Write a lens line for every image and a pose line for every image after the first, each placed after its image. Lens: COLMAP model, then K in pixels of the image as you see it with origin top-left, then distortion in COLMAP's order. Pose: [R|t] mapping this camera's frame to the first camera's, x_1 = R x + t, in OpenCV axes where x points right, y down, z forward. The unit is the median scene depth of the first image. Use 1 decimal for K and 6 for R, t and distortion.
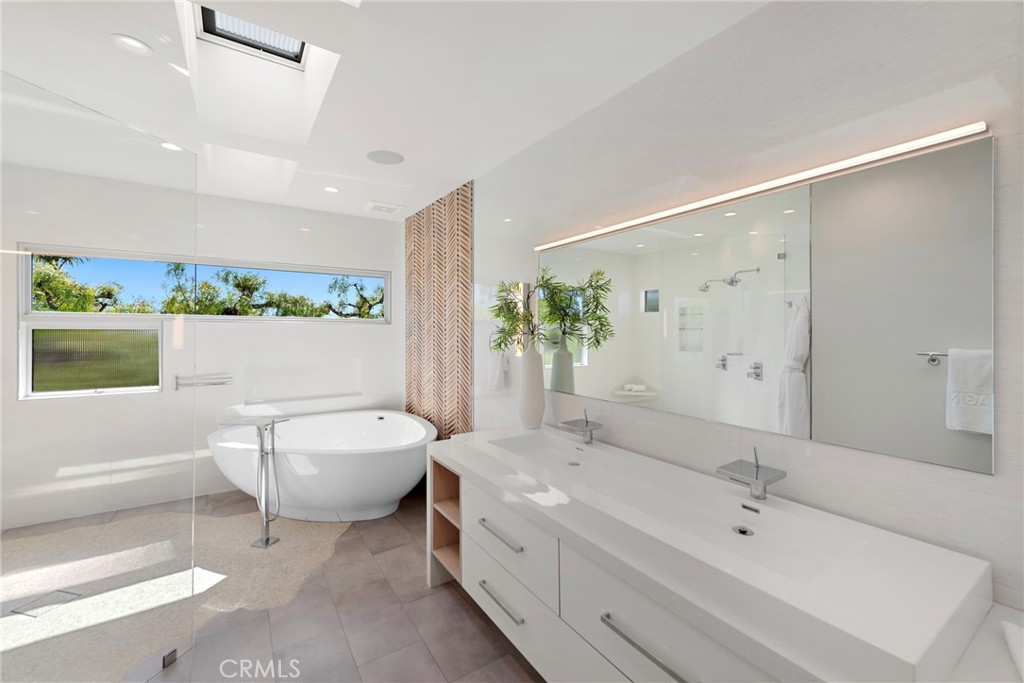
lens RADIAL K [[425.1, 0, 514.3], [0, 425.1, 333.3], [0, 0, 1]] dist [0.009315, -0.001288]
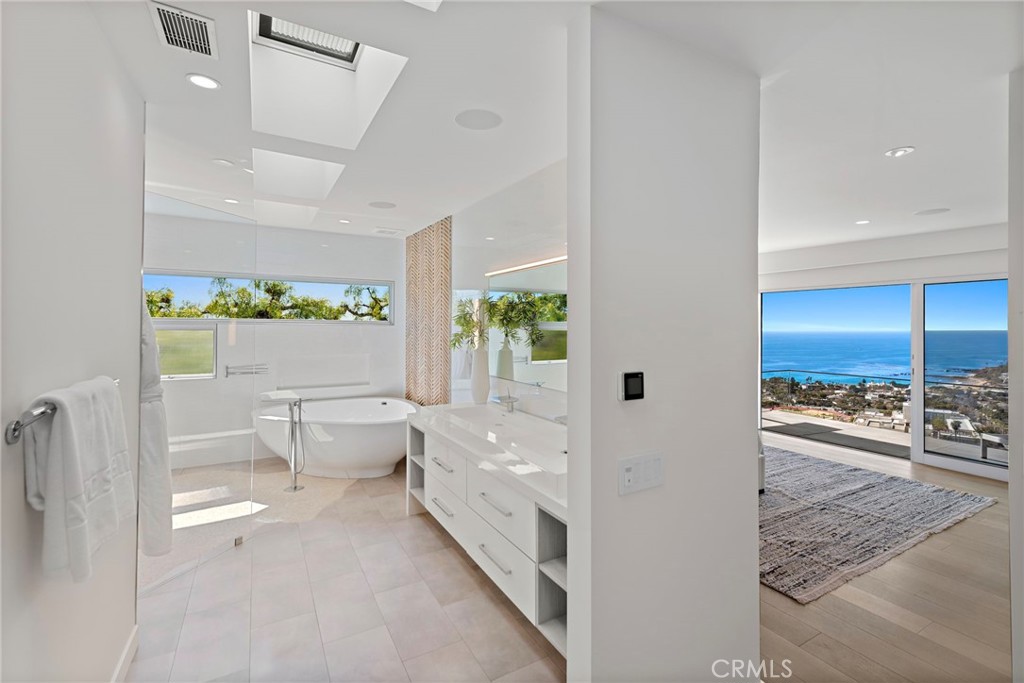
lens RADIAL K [[459.9, 0, 516.9], [0, 459.9, 324.7], [0, 0, 1]] dist [0.008548, -0.001767]
pose [[0.998098, 0.002940, -0.061583, 0.205048], [-0.003579, 0.999941, -0.010257, -0.017961], [0.061550, 0.010458, 0.998049, -0.408932]]
